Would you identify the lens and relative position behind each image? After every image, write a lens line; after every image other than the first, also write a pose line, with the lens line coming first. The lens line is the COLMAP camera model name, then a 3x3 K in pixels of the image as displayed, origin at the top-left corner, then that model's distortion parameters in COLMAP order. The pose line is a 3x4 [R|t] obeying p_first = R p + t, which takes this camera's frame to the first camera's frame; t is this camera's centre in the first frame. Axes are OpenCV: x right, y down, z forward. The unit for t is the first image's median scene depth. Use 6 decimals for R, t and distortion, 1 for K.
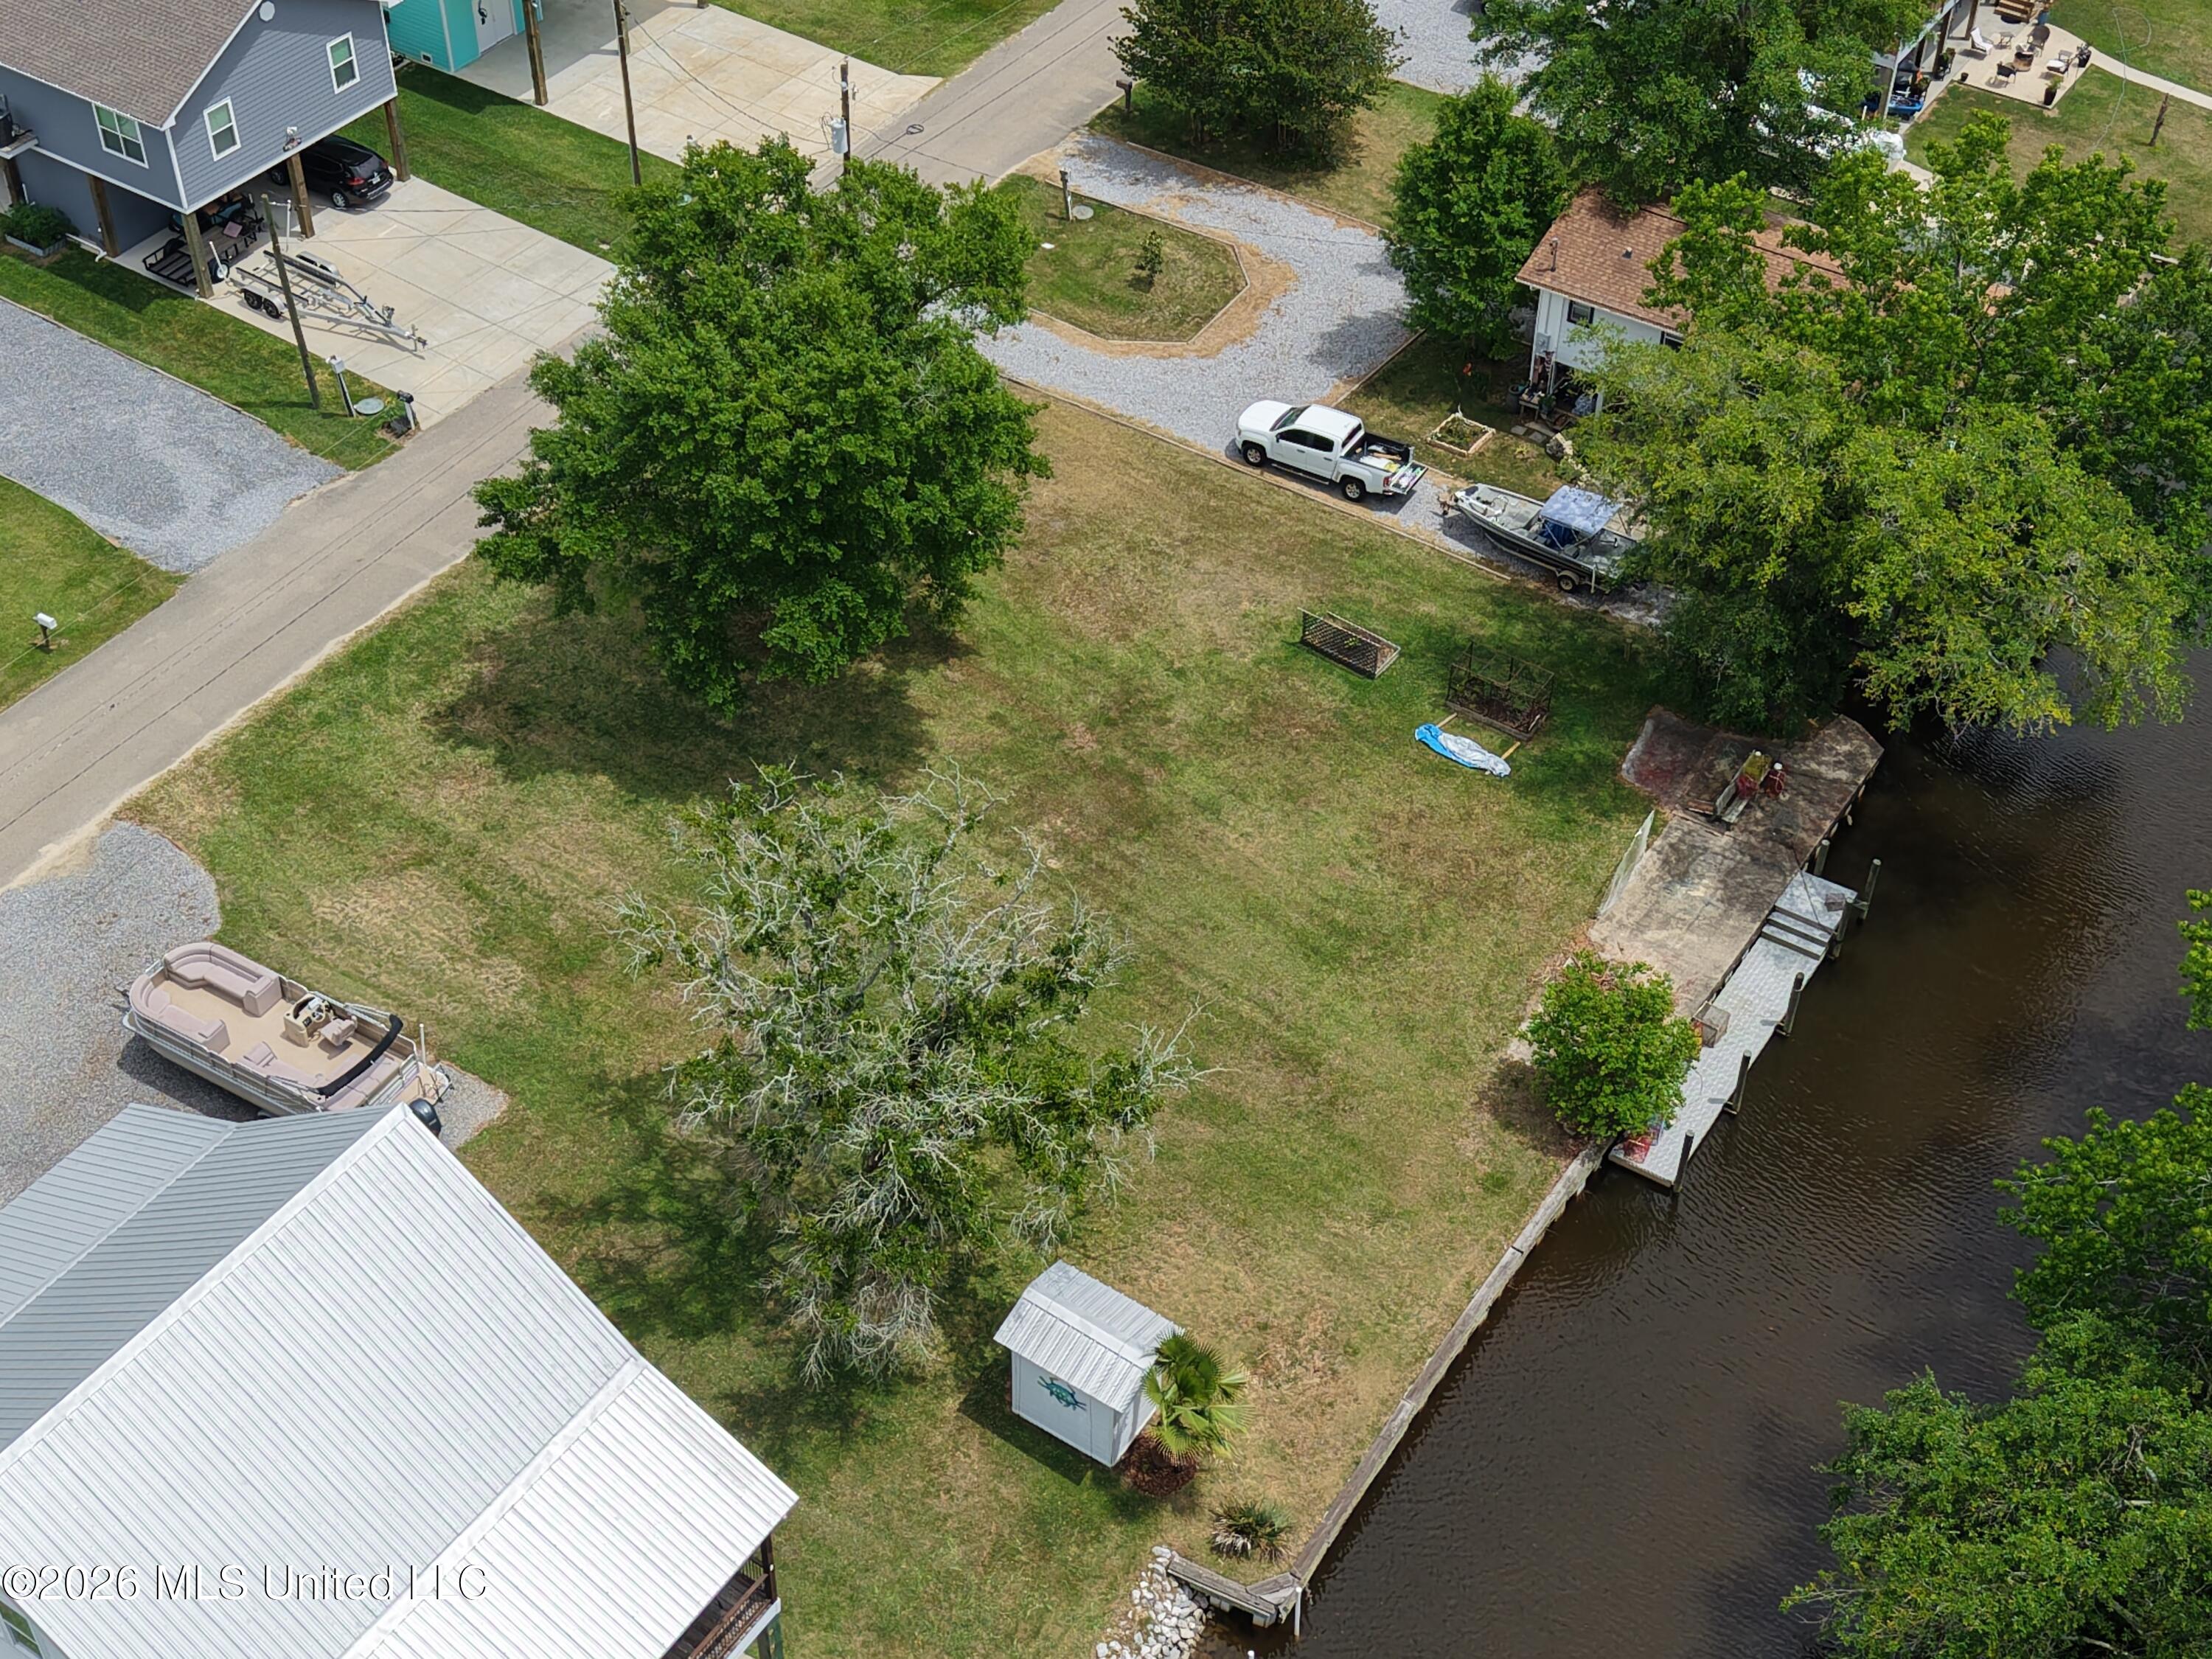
lens RADIAL K [[2880.9, 0, 1075.4], [0, 2880.9, 809.3], [0, 0, 1]] dist [0.103797, 0.000000]
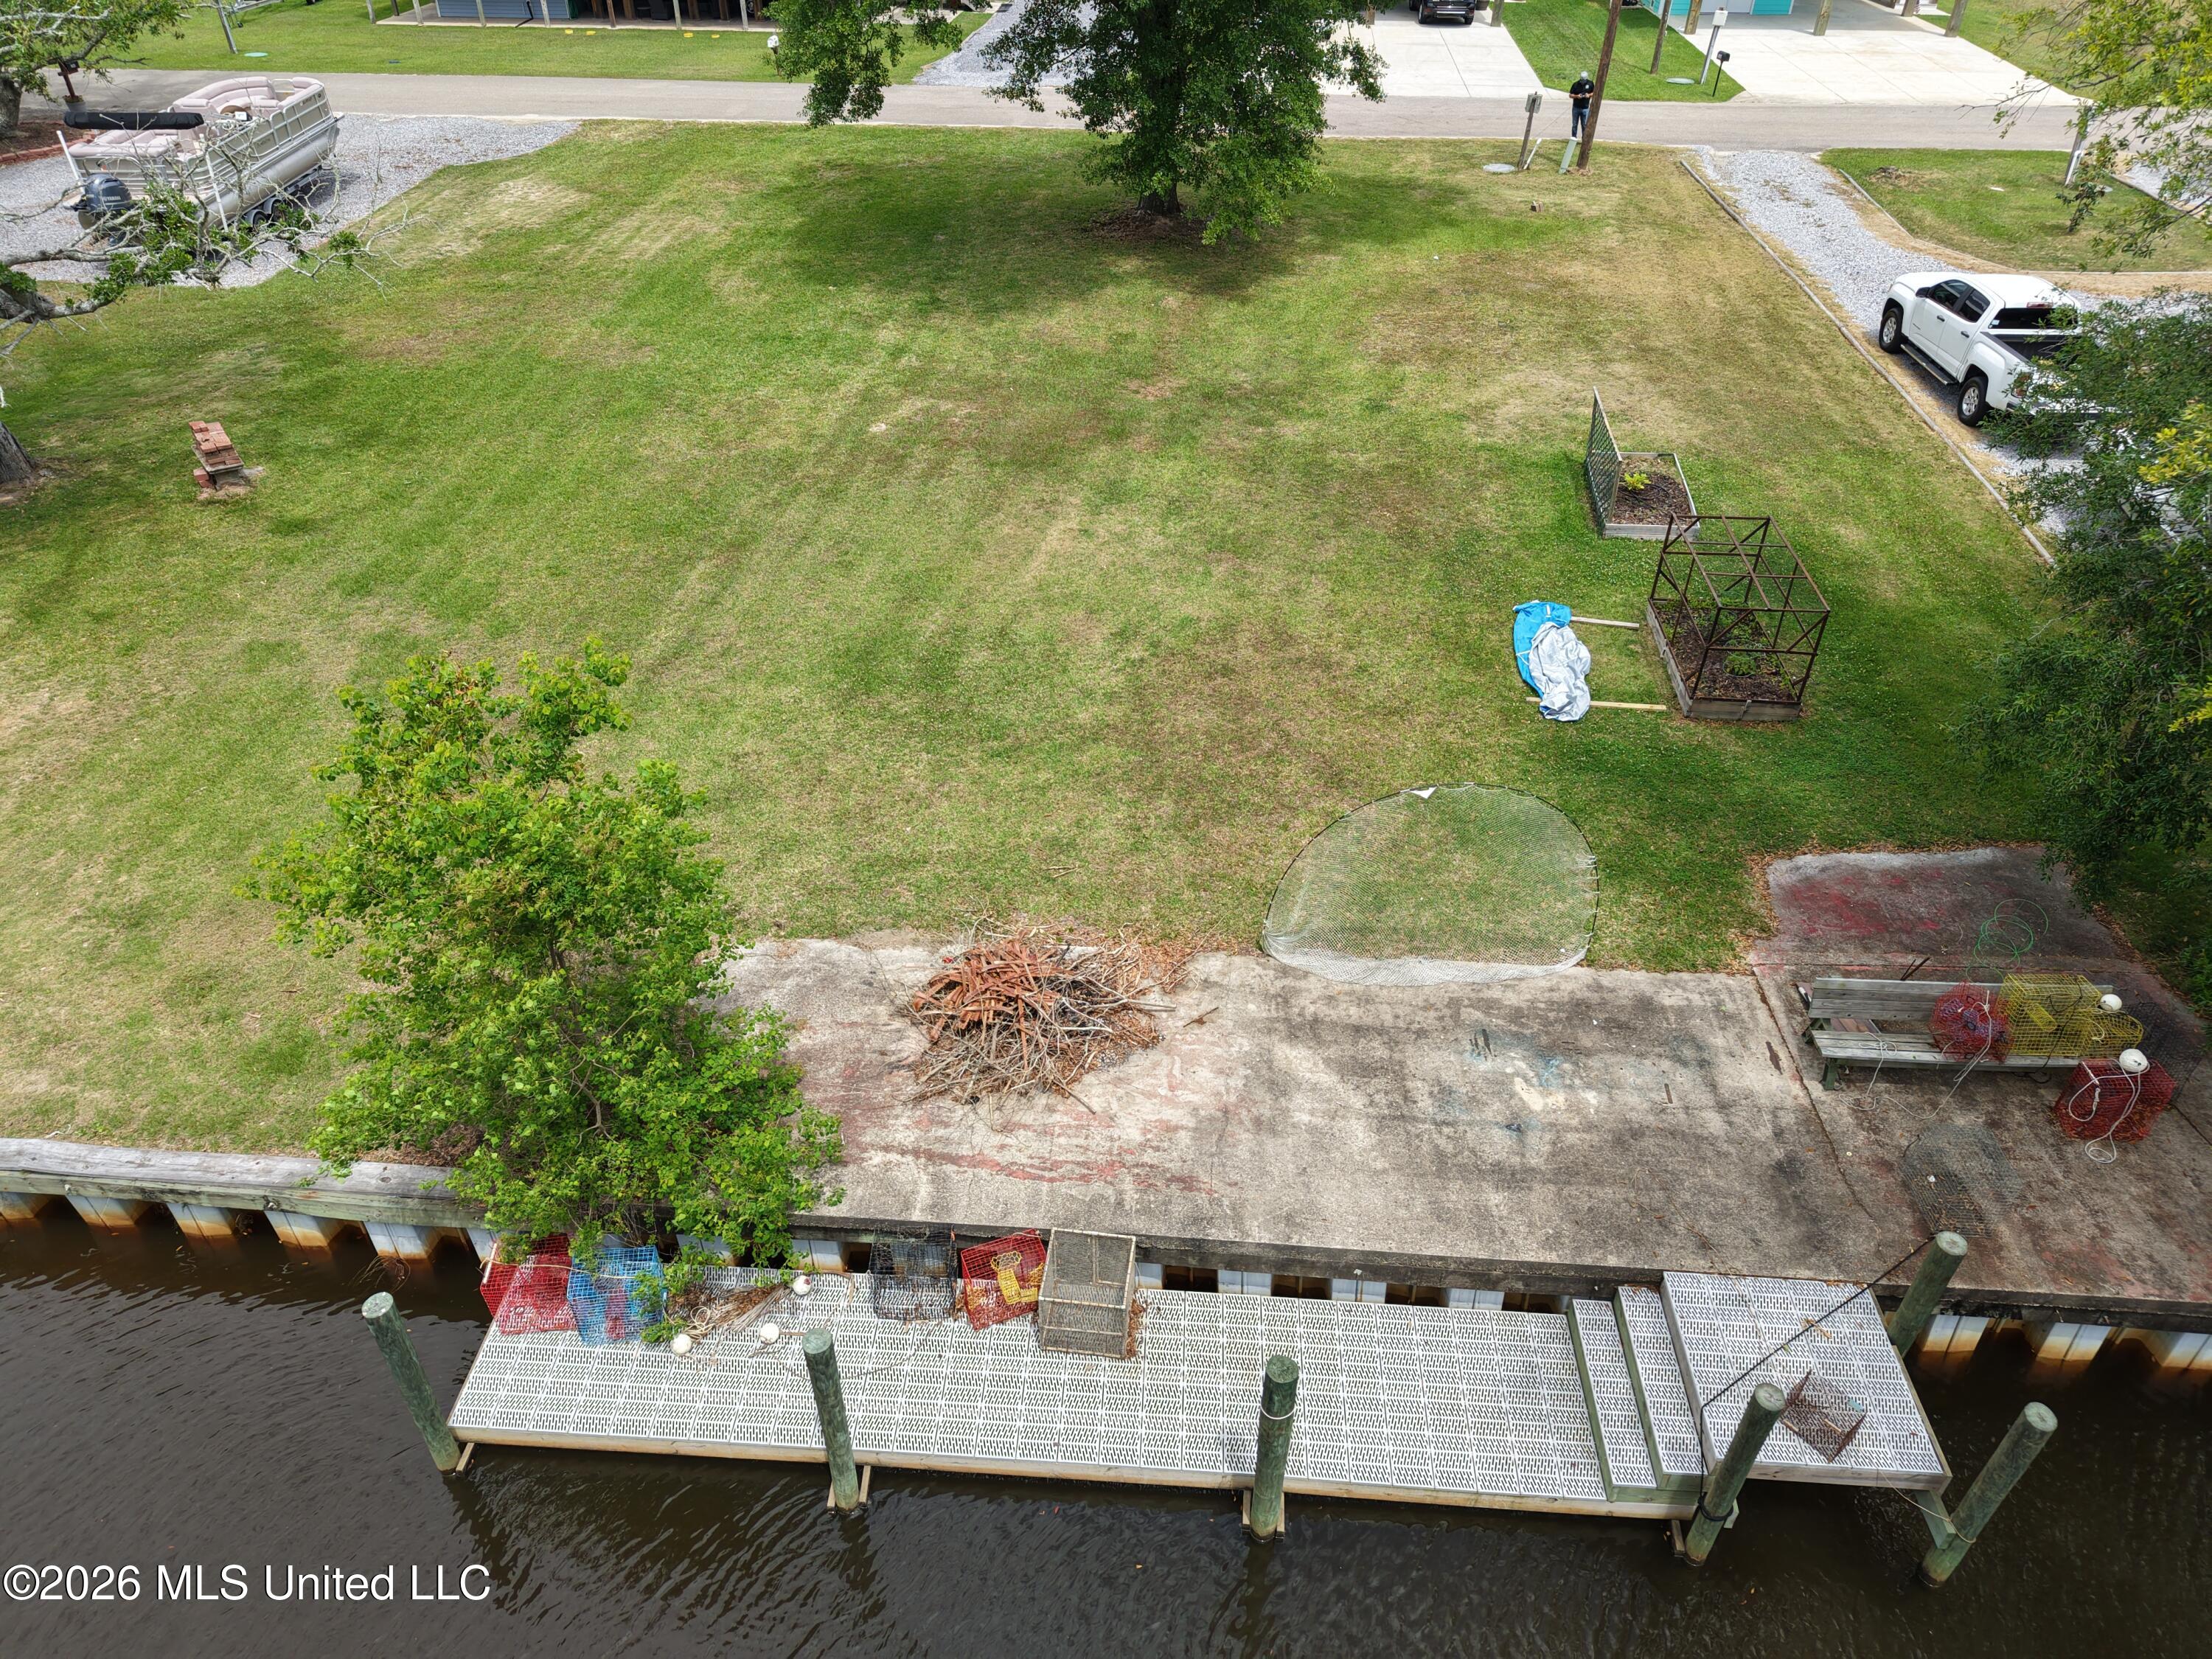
lens RADIAL K [[1479.1, 0, 1095.6], [0, 1479.1, 829.5], [0, 0, 1]] dist [0.034930, -0.036430]
pose [[0.495214, 0.520794, -0.695369, 0.283009], [-0.583399, 0.792436, 0.178019, 0.002427], [0.643746, 0.317520, 0.696256, 0.795602]]
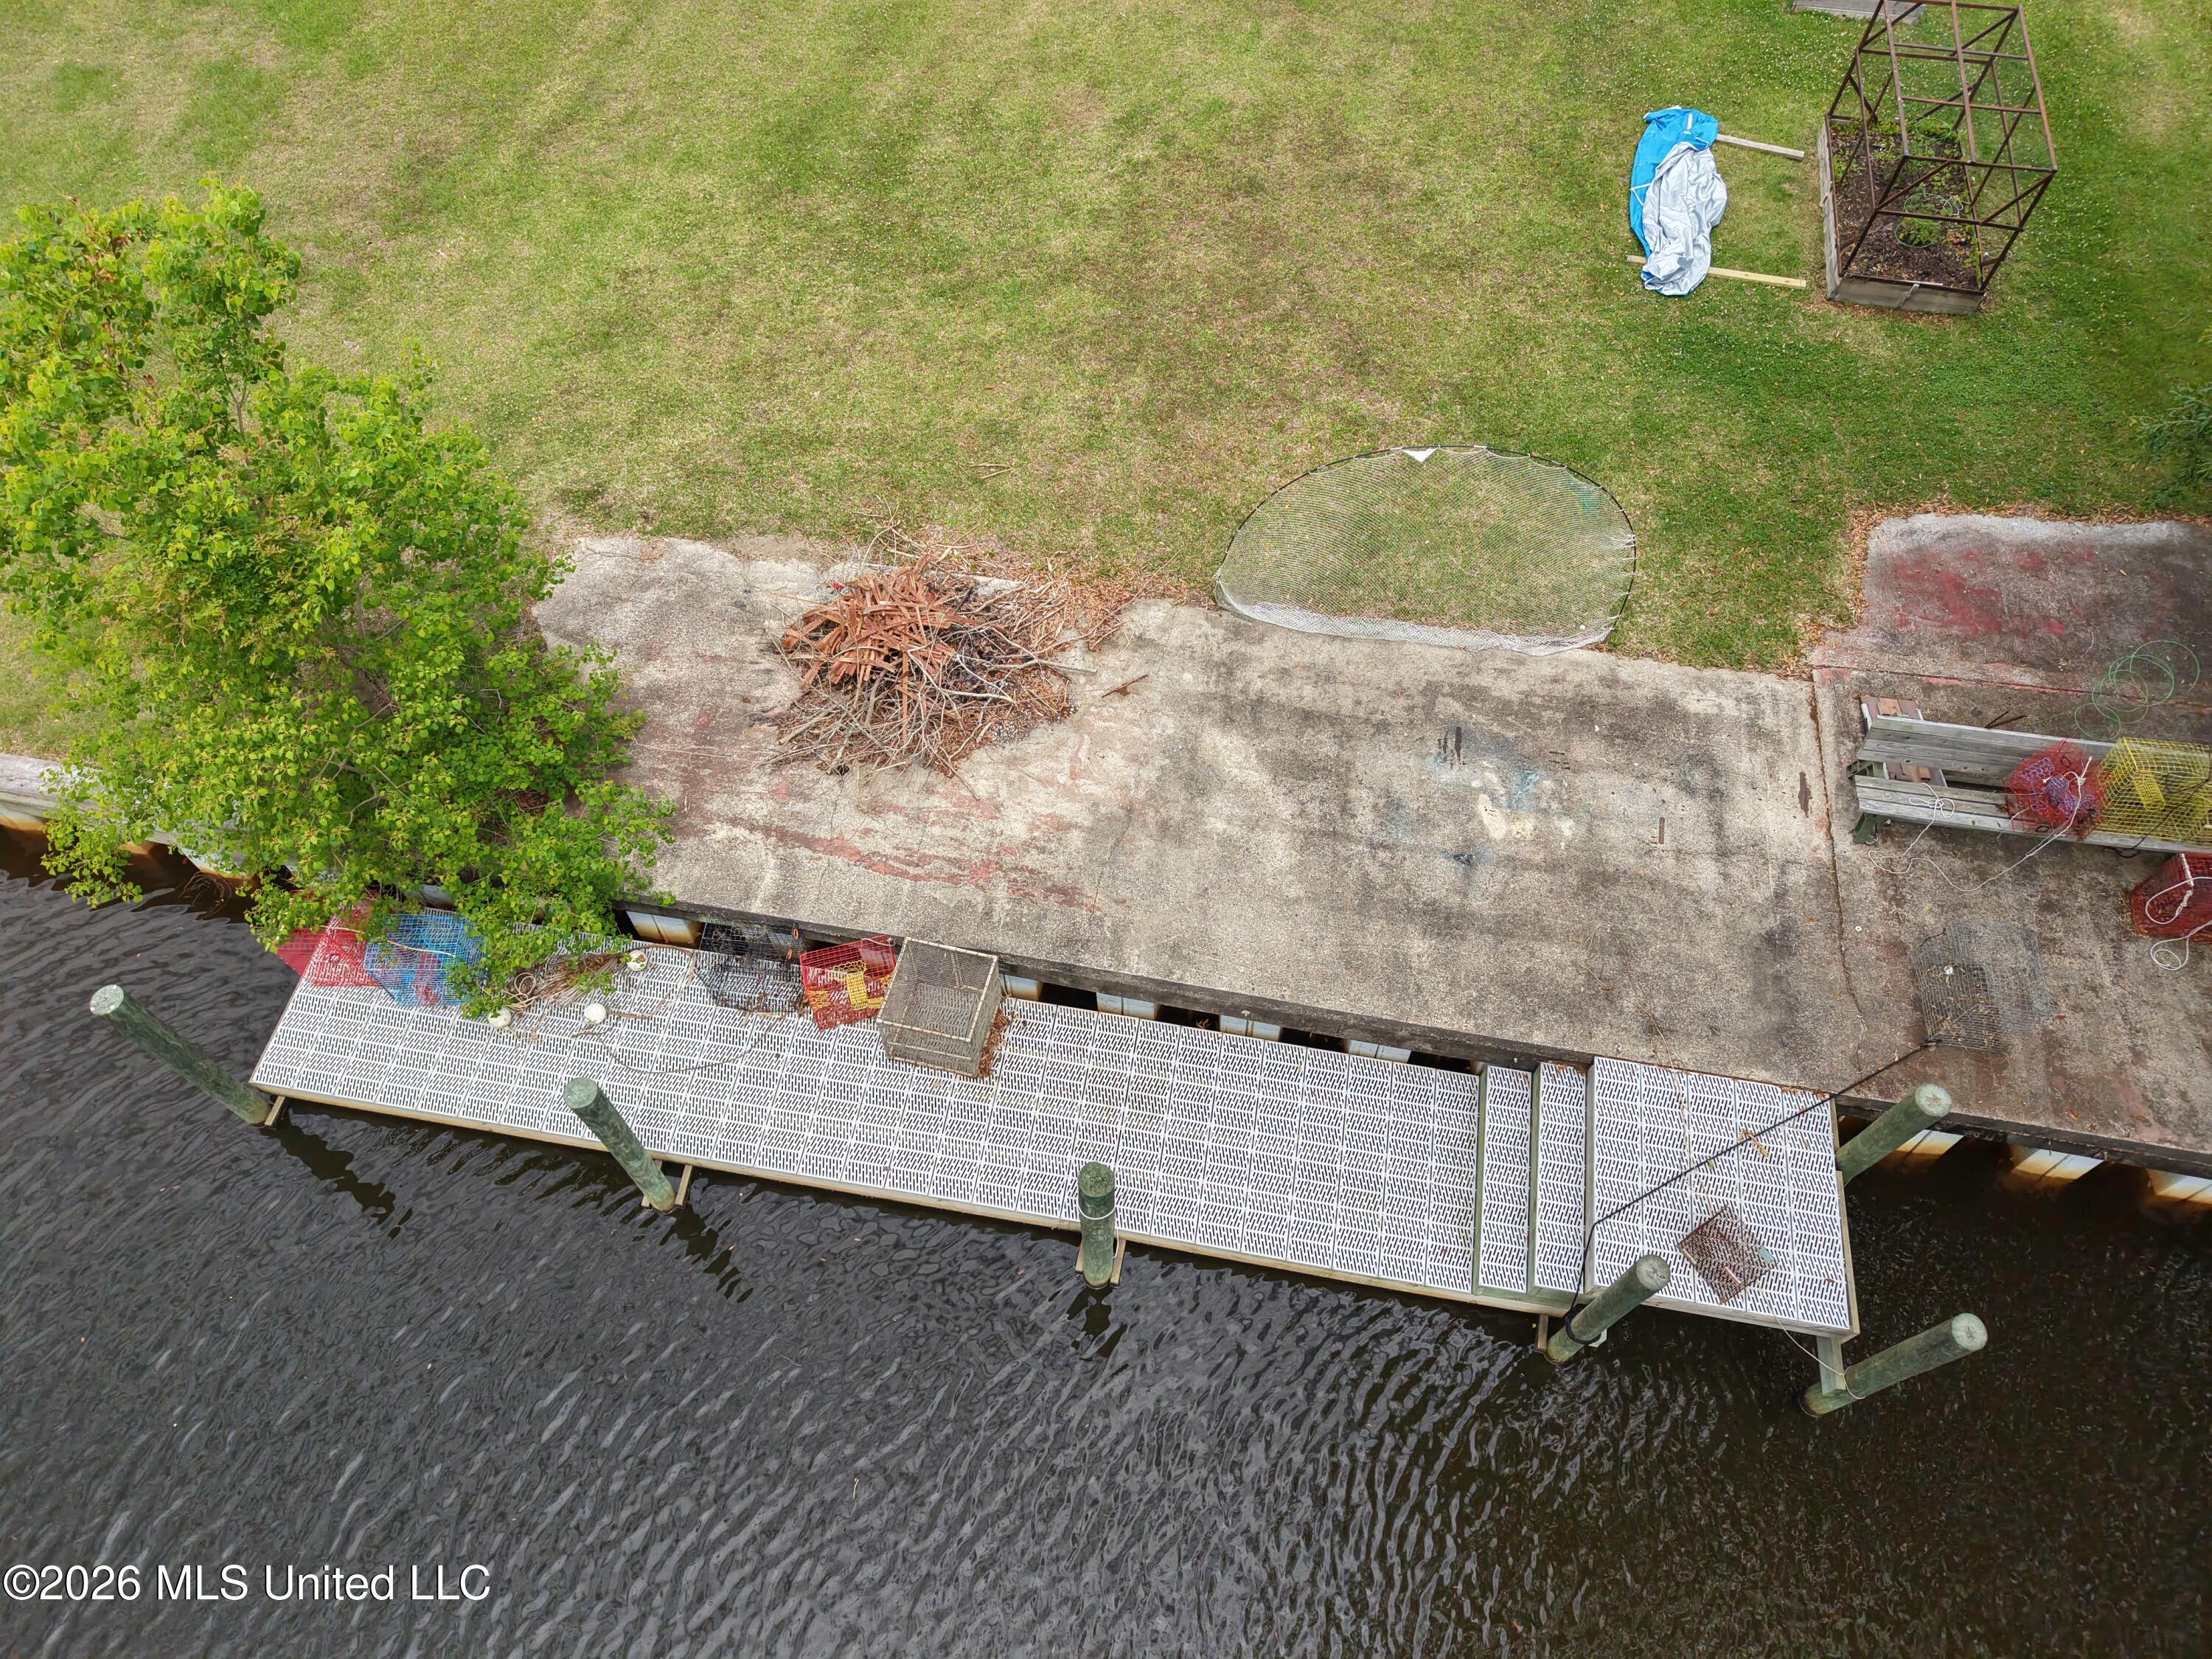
lens RADIAL K [[1479.1, 0, 1094.3], [0, 1479.1, 836.6], [0, 0, 1]] dist [0.034930, -0.036430]
pose [[0.400996, 0.781842, -0.477415, 0.259459], [-0.616065, 0.615856, 0.491106, -0.017710], [0.677986, 0.097187, 0.728621, 0.825498]]
